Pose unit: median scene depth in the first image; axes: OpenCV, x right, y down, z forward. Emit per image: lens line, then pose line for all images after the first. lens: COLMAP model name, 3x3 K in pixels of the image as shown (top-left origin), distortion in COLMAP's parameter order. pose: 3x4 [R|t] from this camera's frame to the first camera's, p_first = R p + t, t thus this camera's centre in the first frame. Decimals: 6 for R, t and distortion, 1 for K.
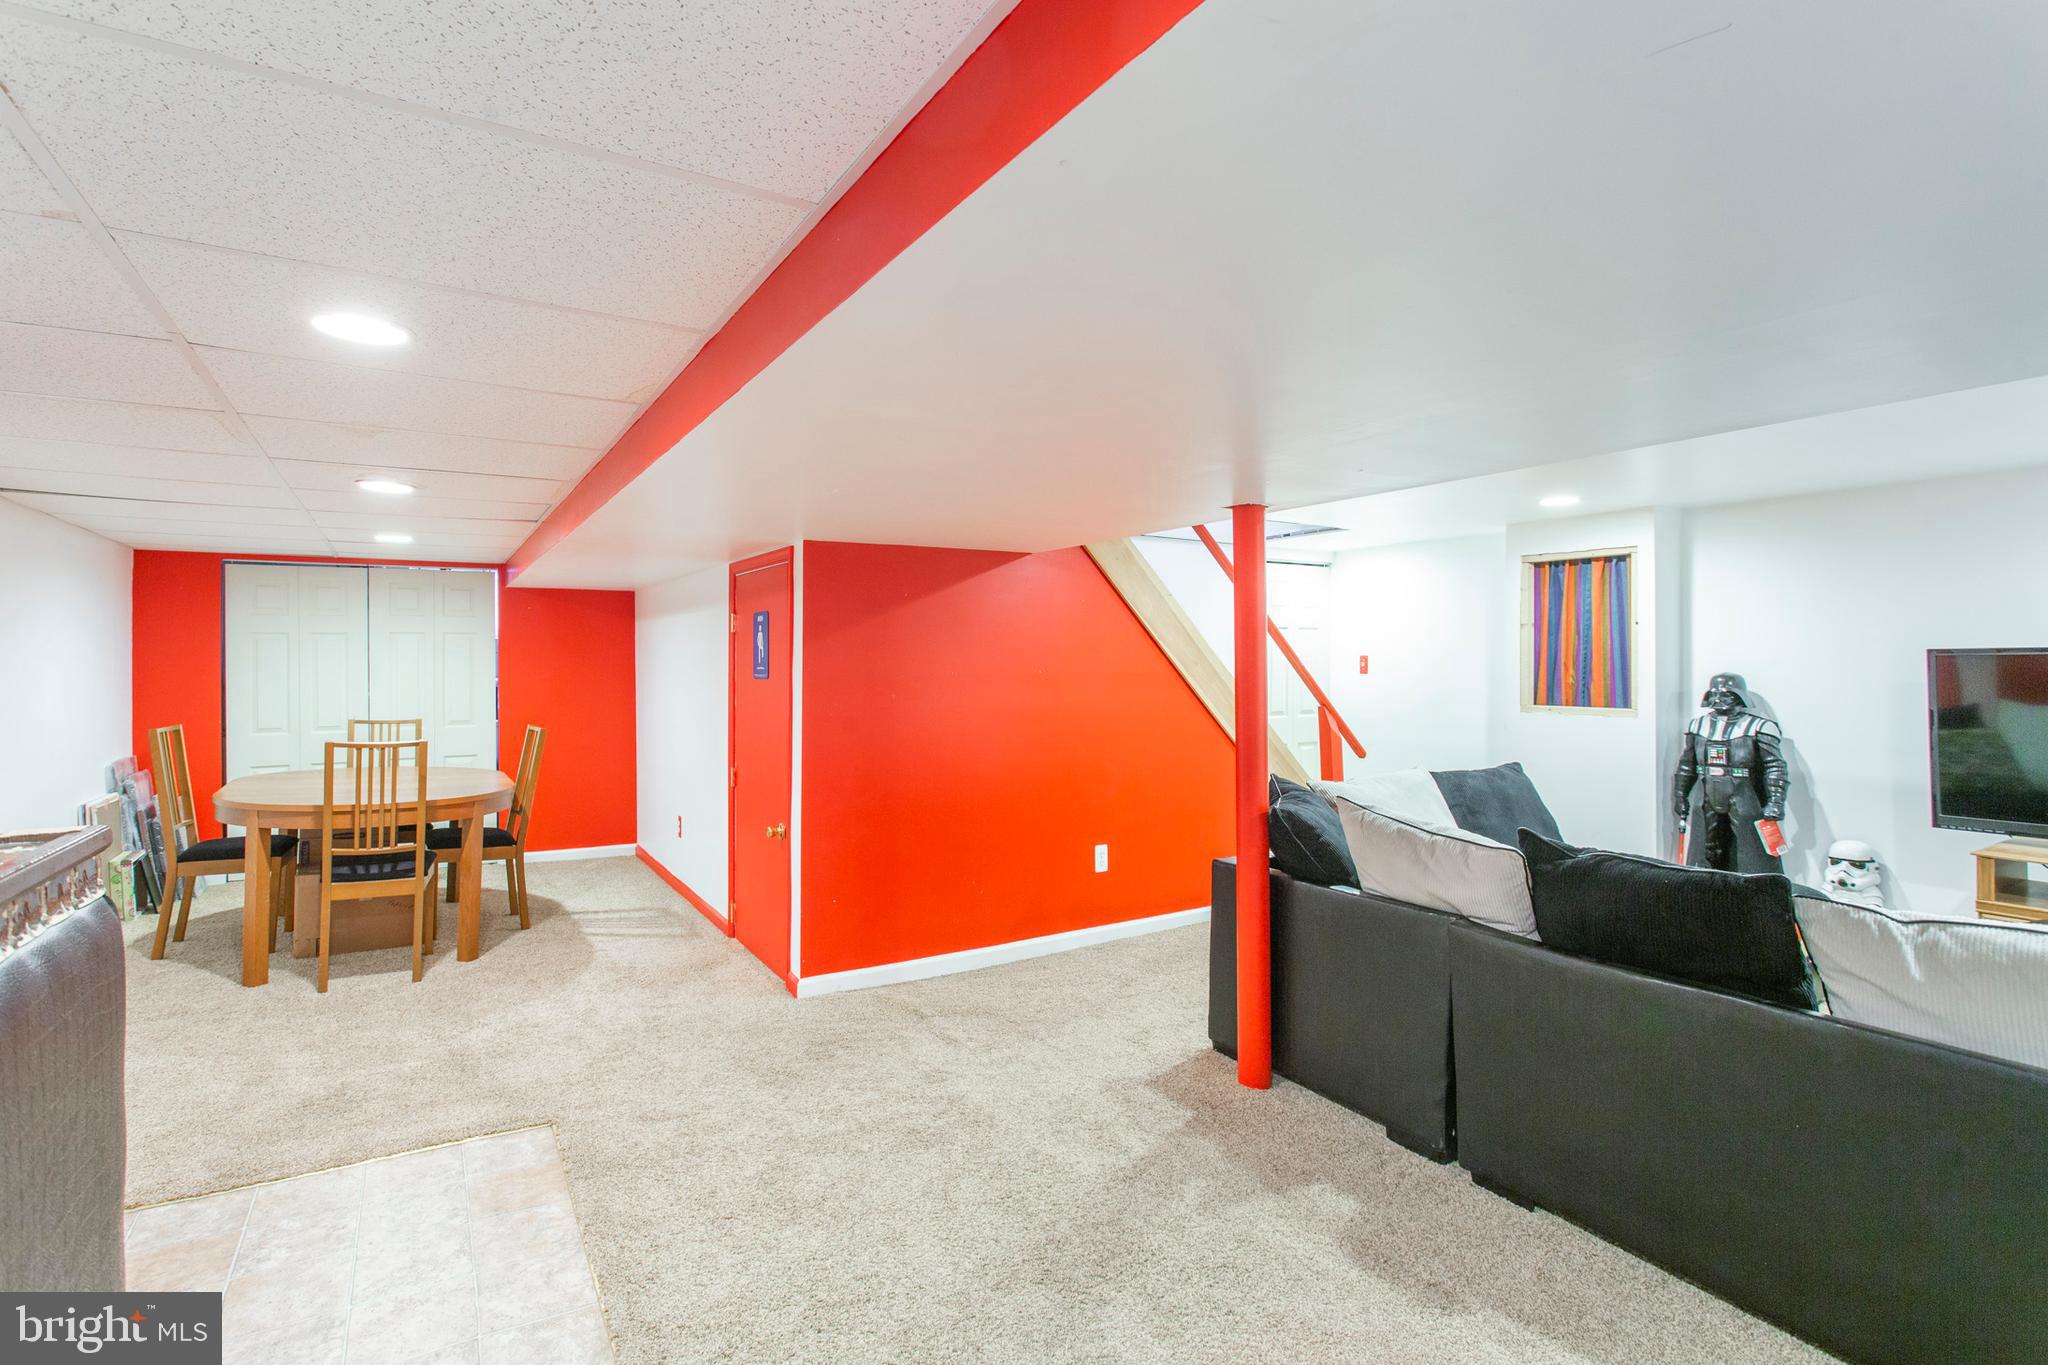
lens RADIAL K [[1003.7, 0, 1026.2], [0, 1003.7, 669.8], [0, 0, 1]] dist [-0.006068, 0.000795]
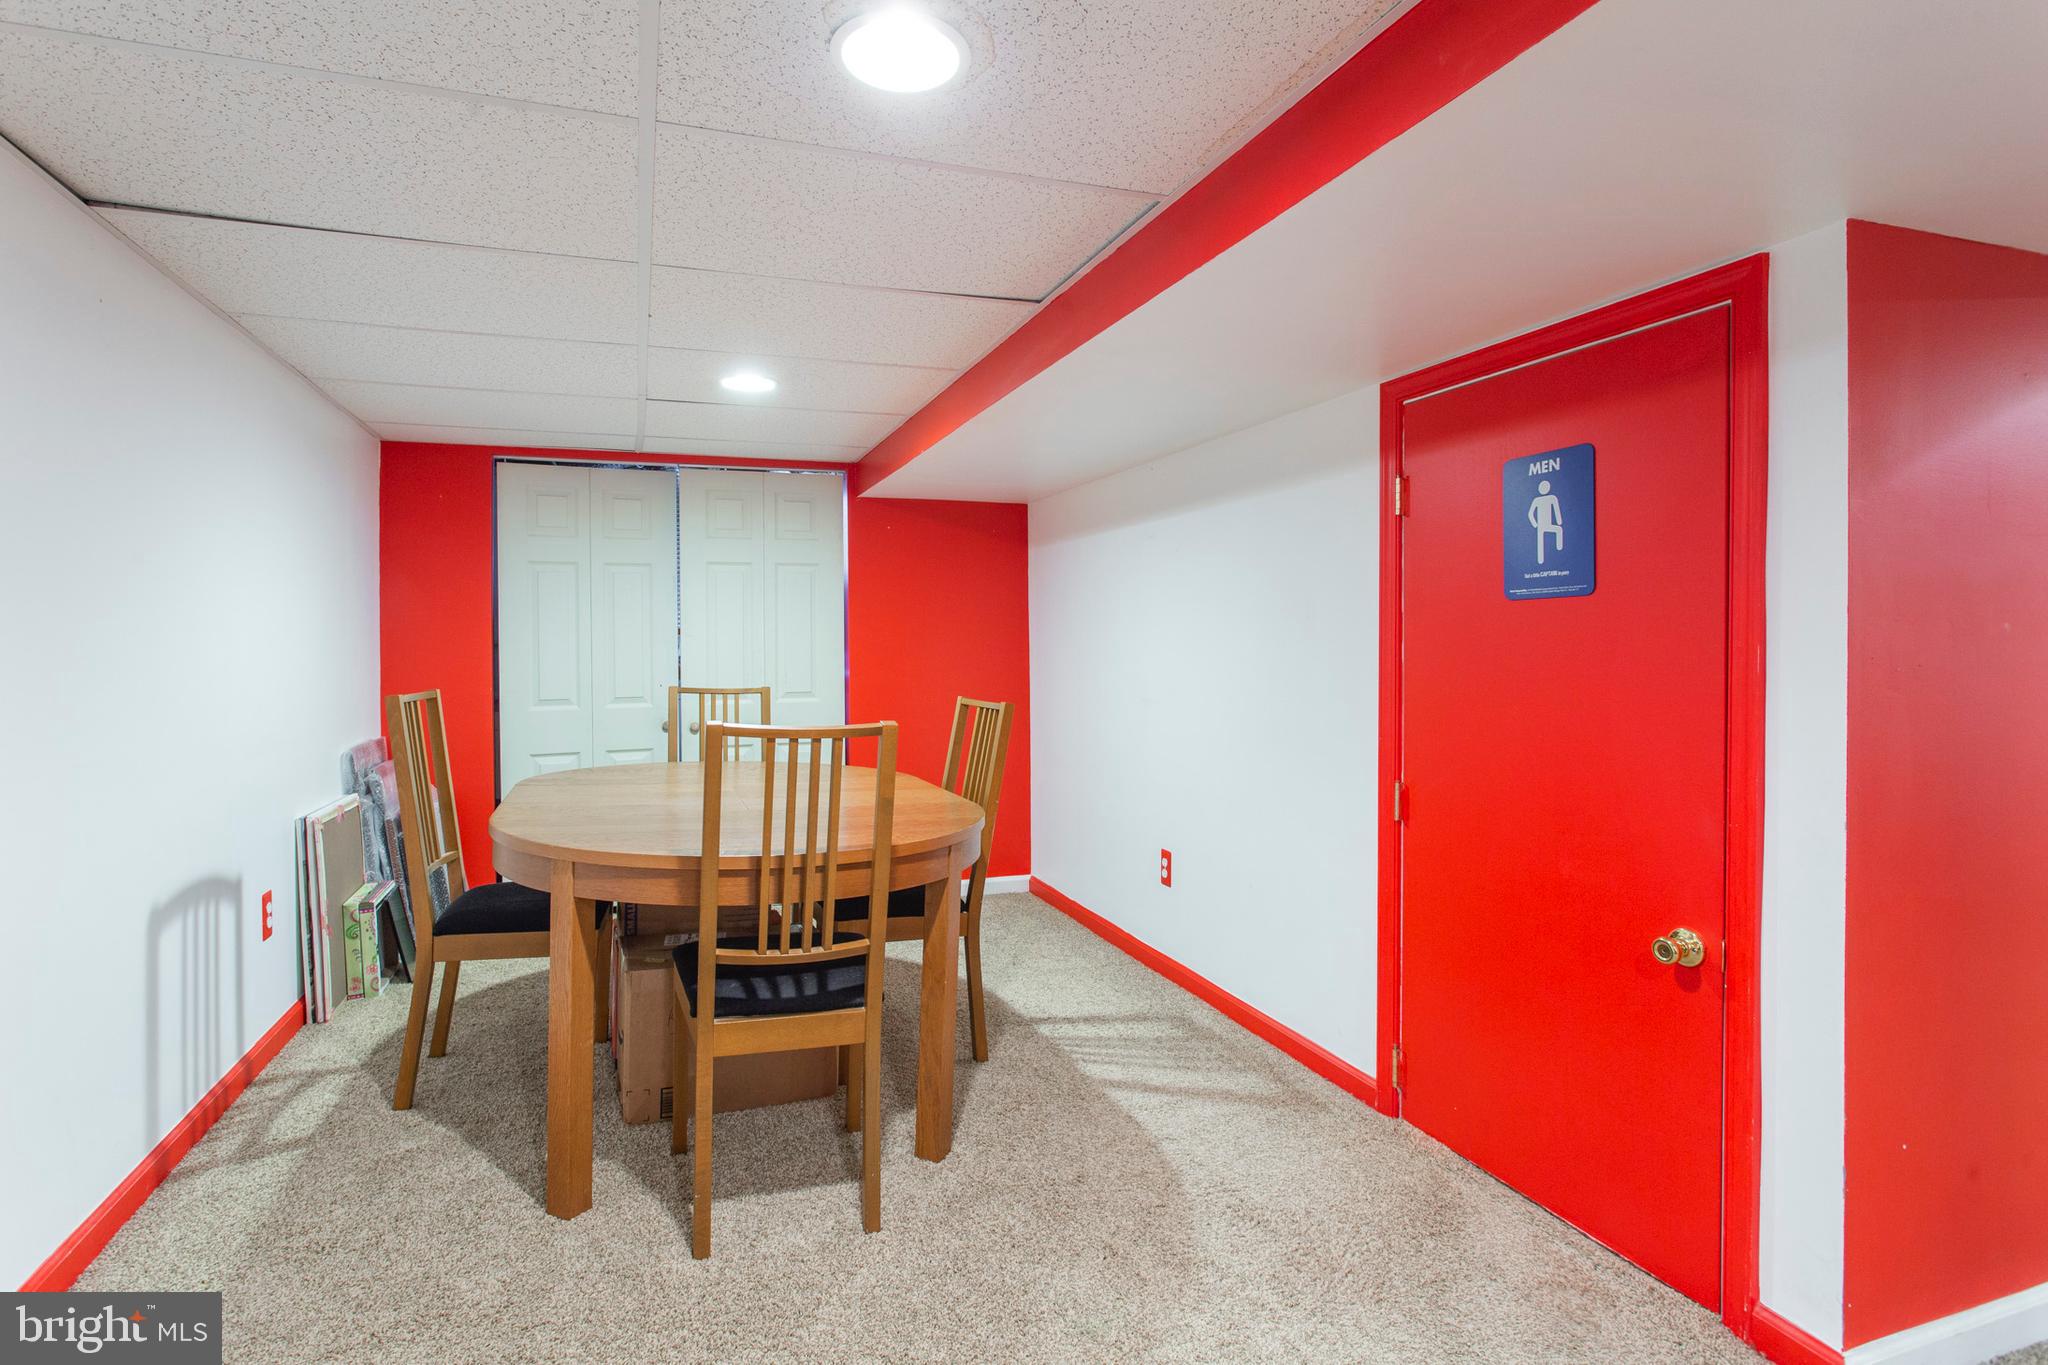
lens RADIAL K [[990.7, 0, 997.3], [0, 990.7, 660.2], [0, 0, 1]] dist [-0.019770, 0.006921]
pose [[0.981363, 0.000731, -0.192159, -0.384597], [0.000432, 0.999982, 0.006011, 0.032167], [0.192160, -0.005982, 0.981345, 0.461924]]
